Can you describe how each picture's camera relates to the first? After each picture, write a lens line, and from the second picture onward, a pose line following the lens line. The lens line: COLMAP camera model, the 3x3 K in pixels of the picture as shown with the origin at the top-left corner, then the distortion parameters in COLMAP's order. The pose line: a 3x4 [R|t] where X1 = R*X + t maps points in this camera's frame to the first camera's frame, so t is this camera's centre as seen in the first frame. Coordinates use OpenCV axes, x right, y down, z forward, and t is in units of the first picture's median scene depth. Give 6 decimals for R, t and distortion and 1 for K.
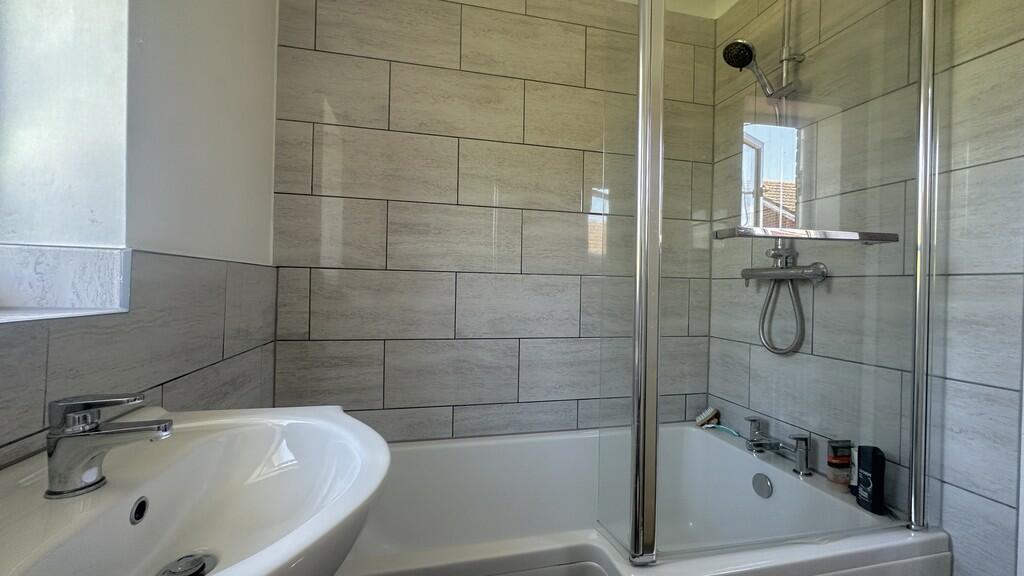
lens RADIAL K [[410.1, 0, 512.0], [0, 410.1, 288.0], [0, 0, 1]] dist [-0.000780, -0.000539]
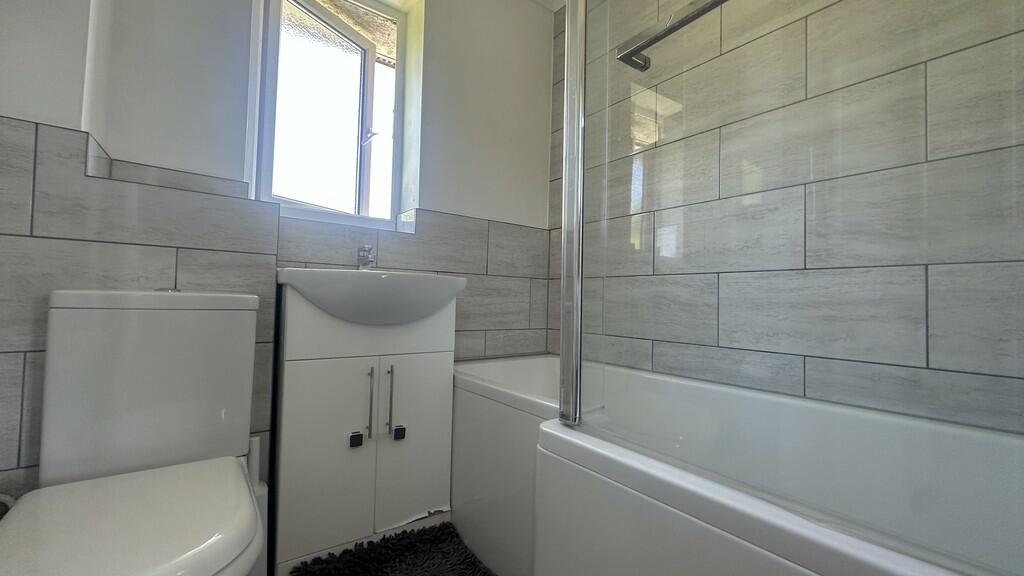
lens RADIAL K [[410.1, 0, 512.0], [0, 410.1, 288.0], [0, 0, 1]] dist [-0.000780, -0.000539]
pose [[0.409019, -0.037595, -0.911751, 0.638380], [-0.020943, 0.998501, -0.050568, 0.209876], [0.912286, 0.039778, 0.407618, 0.243861]]
